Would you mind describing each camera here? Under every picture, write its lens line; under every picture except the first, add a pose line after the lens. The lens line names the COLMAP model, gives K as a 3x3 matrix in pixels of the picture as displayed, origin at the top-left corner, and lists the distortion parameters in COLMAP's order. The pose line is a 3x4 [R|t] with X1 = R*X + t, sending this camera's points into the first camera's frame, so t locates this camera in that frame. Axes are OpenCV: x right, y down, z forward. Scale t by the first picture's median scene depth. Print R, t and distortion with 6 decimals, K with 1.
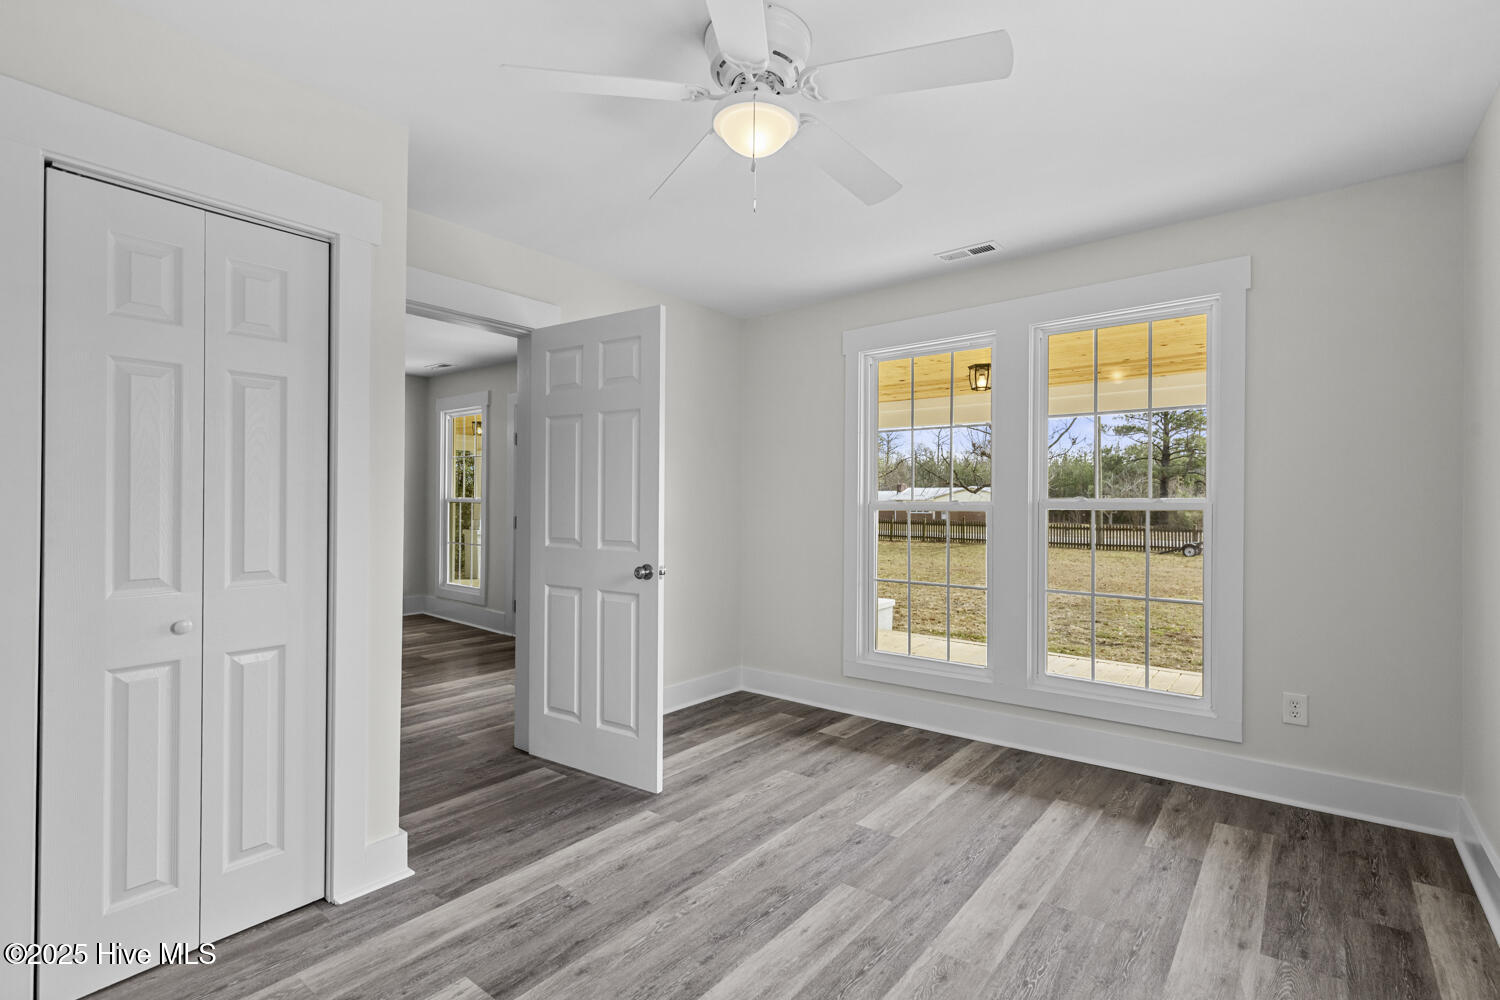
lens RADIAL K [[712.7, 0, 750.0], [0, 712.7, 500.0], [0, 0, 1]] dist [0.000804, 0.000161]
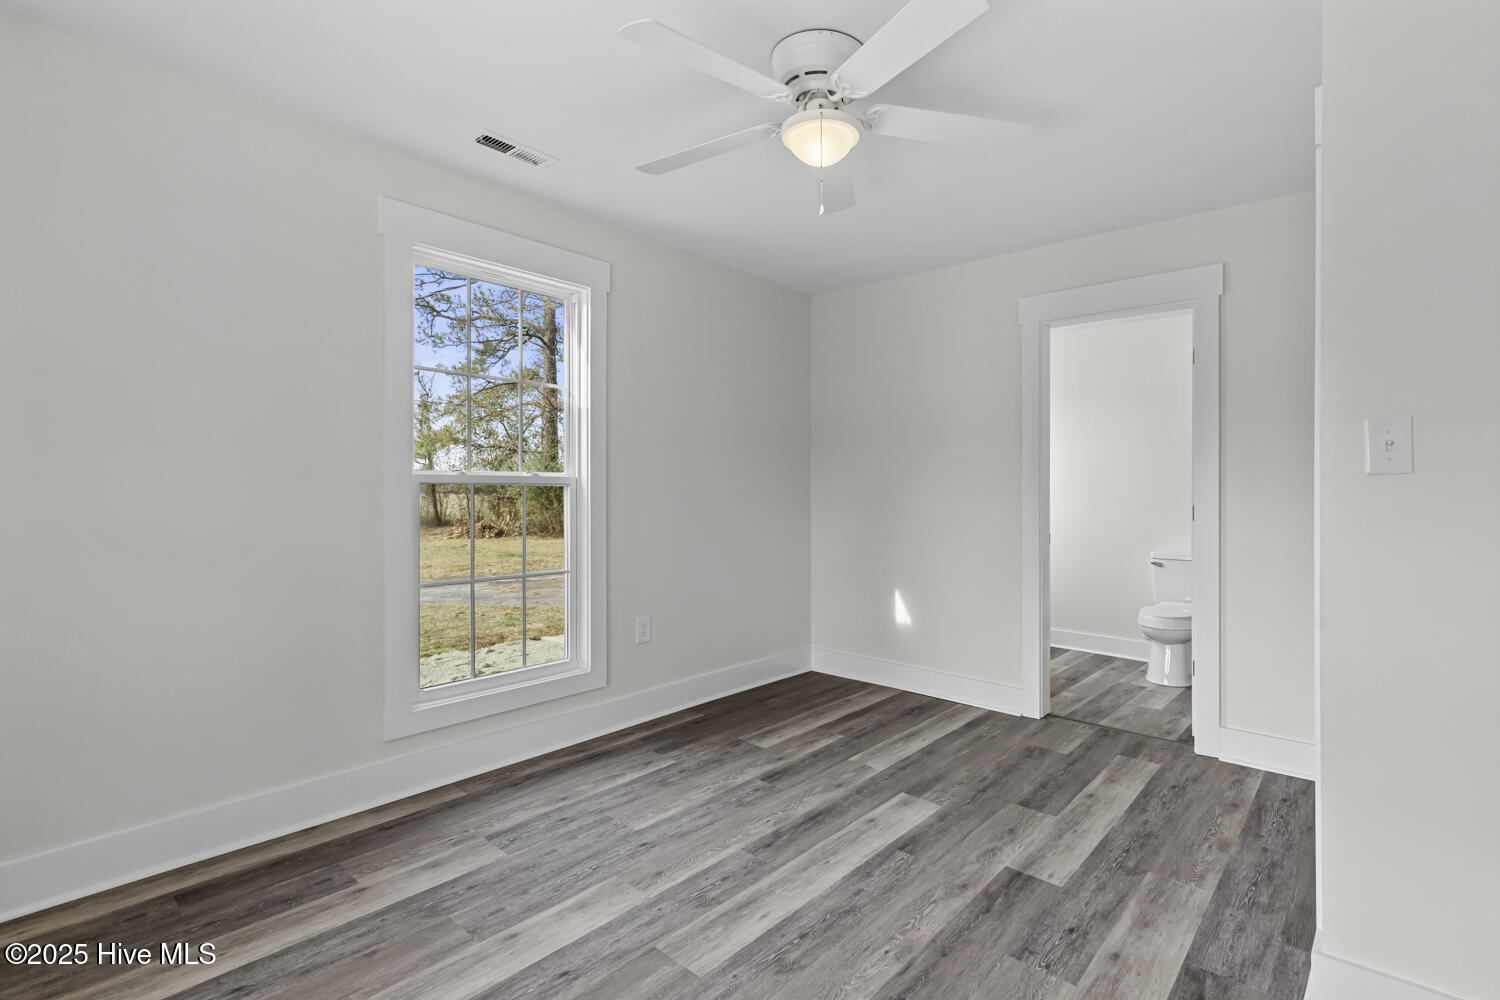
lens RADIAL K [[712.7, 0, 750.0], [0, 712.7, 500.0], [0, 0, 1]] dist [0.000804, 0.000161]
pose [[-0.996628, -0.008450, 0.081611, 0.021078], [-0.007733, 0.999929, 0.009088, 0.020809], [-0.081682, 0.008426, -0.996623, 2.008690]]
